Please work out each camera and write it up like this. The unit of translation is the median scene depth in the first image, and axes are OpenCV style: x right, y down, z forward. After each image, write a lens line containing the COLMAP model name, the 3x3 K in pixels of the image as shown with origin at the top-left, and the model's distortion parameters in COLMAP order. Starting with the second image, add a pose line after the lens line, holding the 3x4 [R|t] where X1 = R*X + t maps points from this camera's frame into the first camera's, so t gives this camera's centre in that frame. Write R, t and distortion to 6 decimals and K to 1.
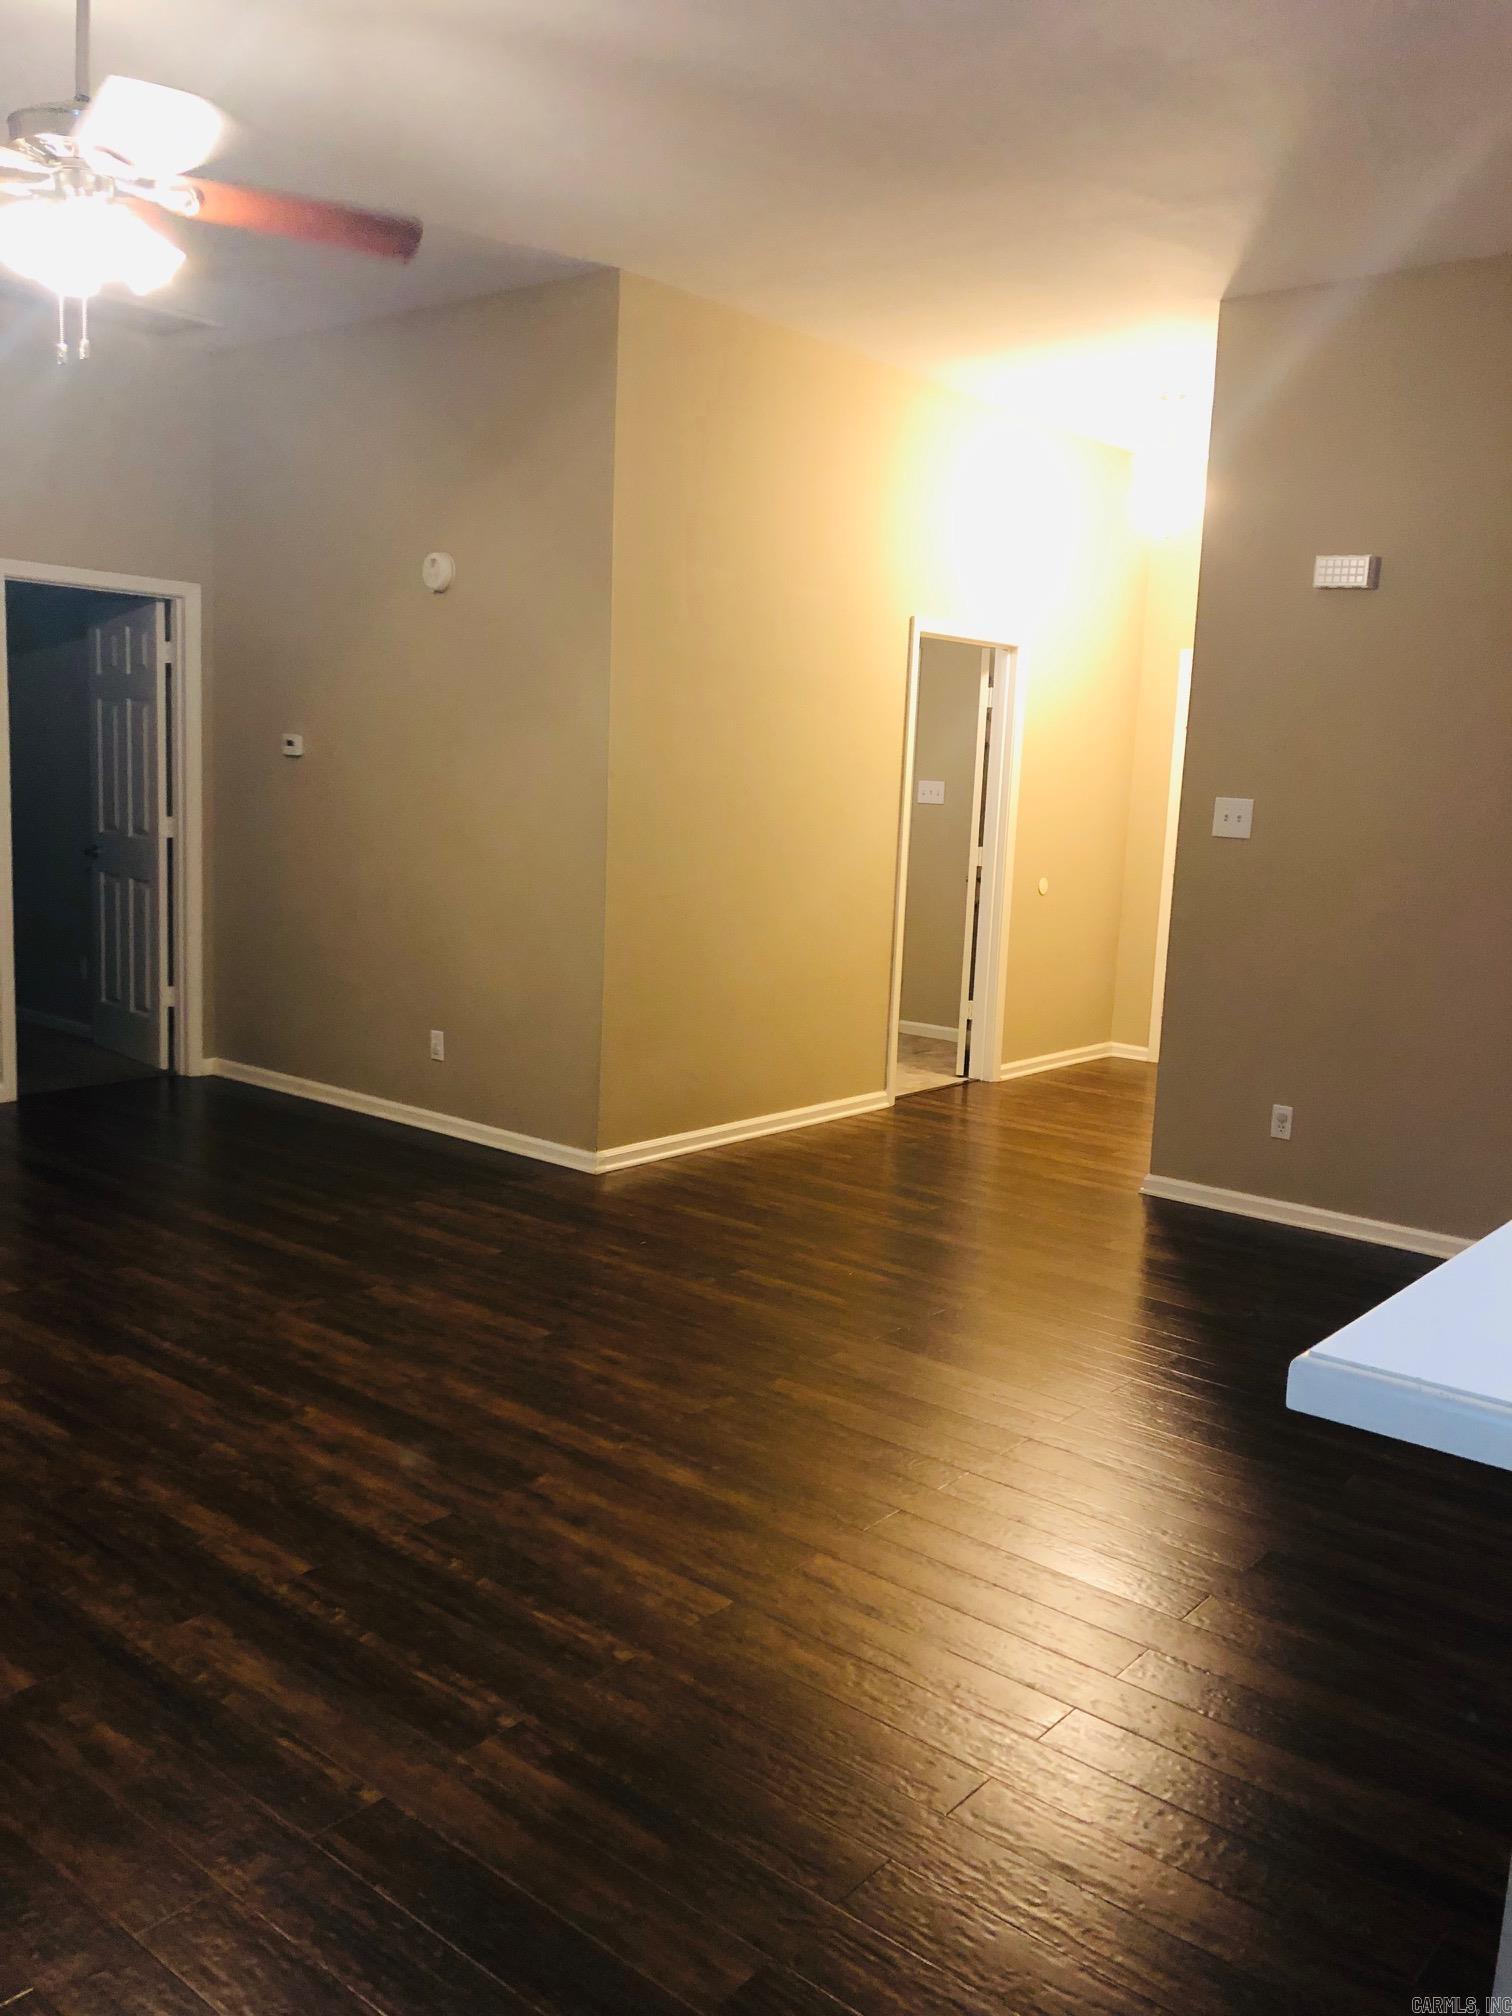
lens RADIAL K [[1656.7, 0, 756.0], [0, 1656.7, 1008.0], [0, 0, 1]] dist [0.033525, -0.000622]
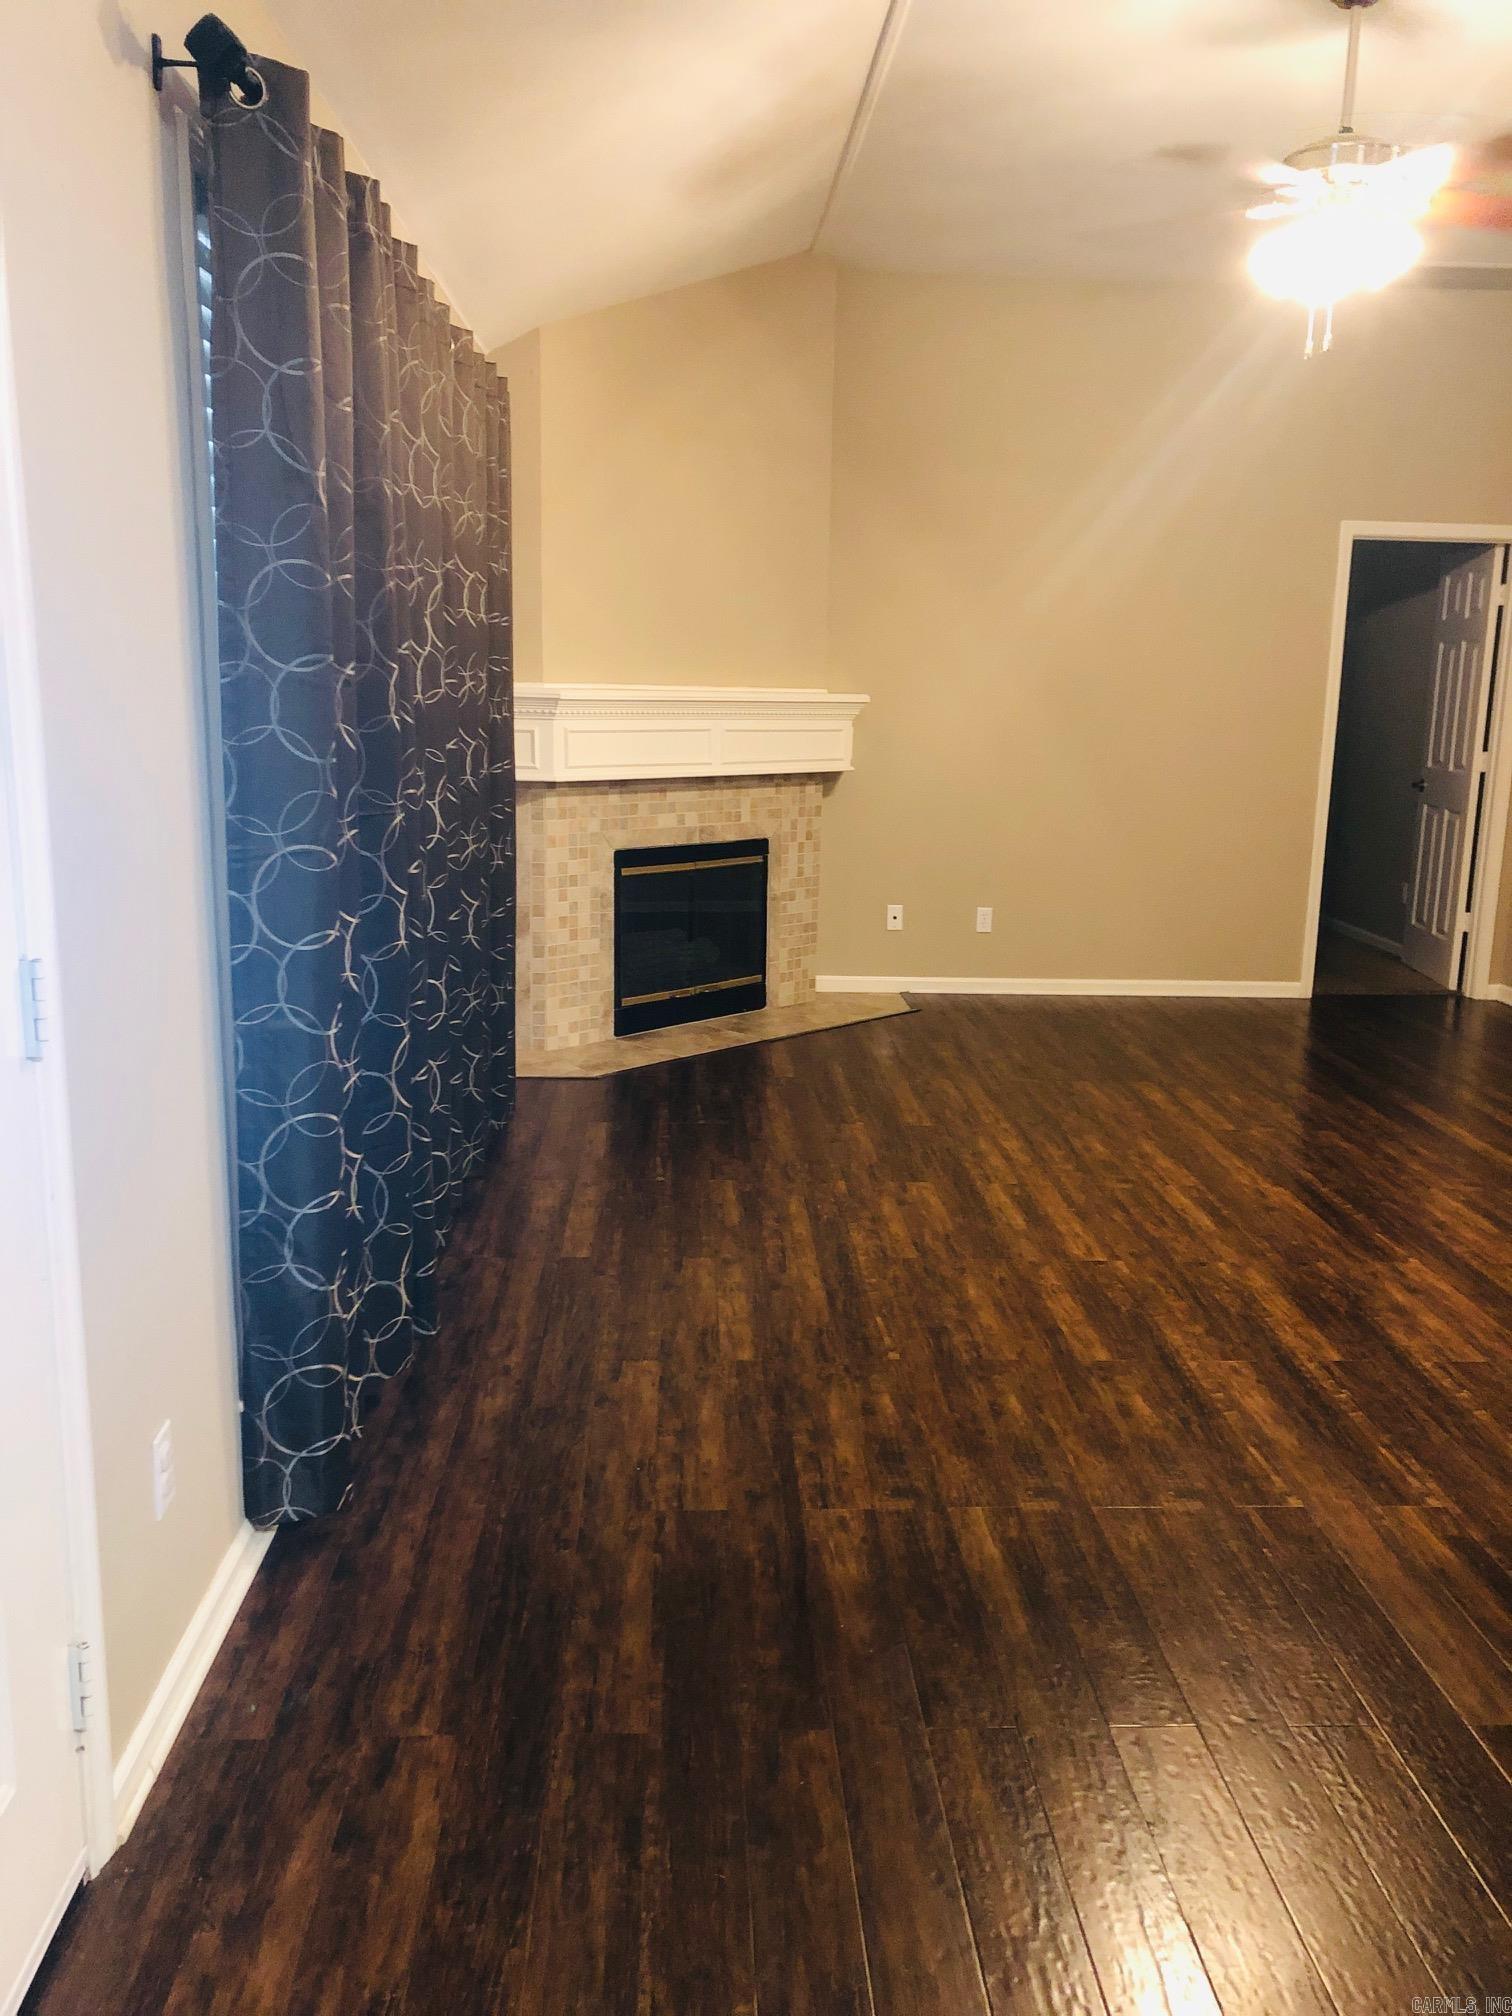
lens RADIAL K [[1637.0, 0, 778.8], [0, 1637.0, 1005.0], [0, 0, 1]] dist [0.062255, -0.074371]
pose [[0.683208, 0.122549, -0.719867, 0.229972], [-0.105023, 0.992058, 0.069212, 0.037787], [0.722632, 0.028316, 0.690653, -0.093403]]
